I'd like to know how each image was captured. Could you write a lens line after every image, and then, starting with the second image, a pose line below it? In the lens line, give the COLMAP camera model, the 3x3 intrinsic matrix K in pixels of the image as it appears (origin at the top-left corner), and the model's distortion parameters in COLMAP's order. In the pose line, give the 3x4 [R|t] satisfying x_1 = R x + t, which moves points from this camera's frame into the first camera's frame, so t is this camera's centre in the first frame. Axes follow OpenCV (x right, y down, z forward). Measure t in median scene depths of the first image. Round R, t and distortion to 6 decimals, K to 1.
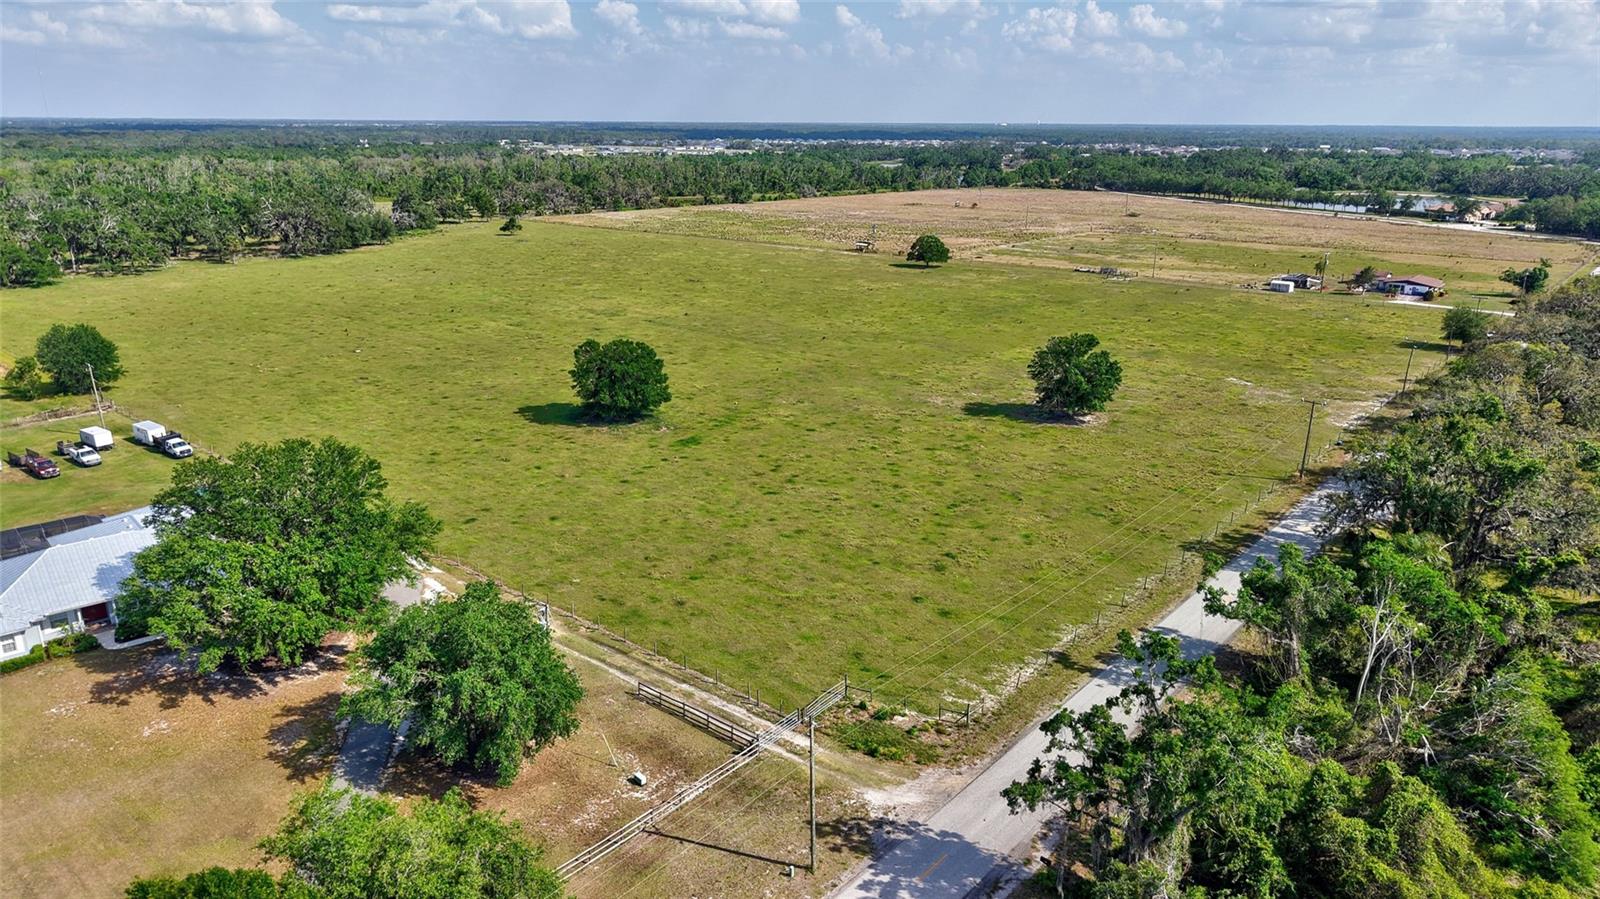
lens RADIAL K [[1099.4, 0, 826.3], [0, 1099.4, 447.1], [0, 0, 1]] dist [-0.001123, -0.005784]
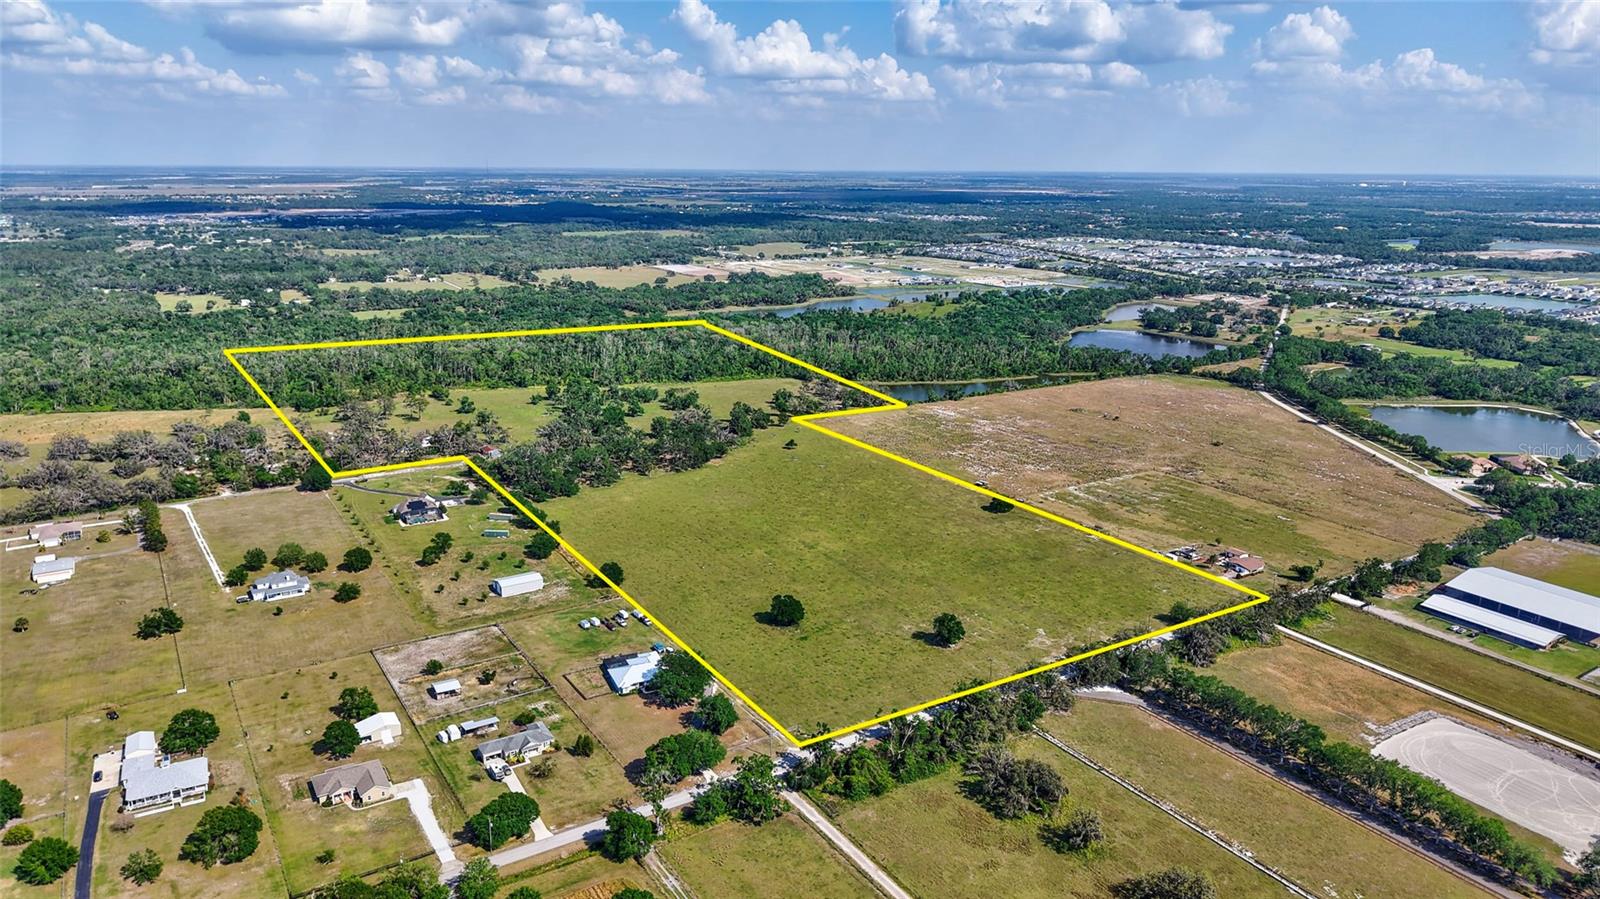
lens RADIAL K [[1099.4, 0, 826.3], [0, 1099.4, 447.1], [0, 0, 1]] dist [-0.001123, -0.005784]
pose [[0.956281, 0.079137, -0.281539, 1.278749], [-0.087689, 0.995987, -0.017885, -0.828351], [0.278994, 0.041791, 0.959383, -3.246405]]
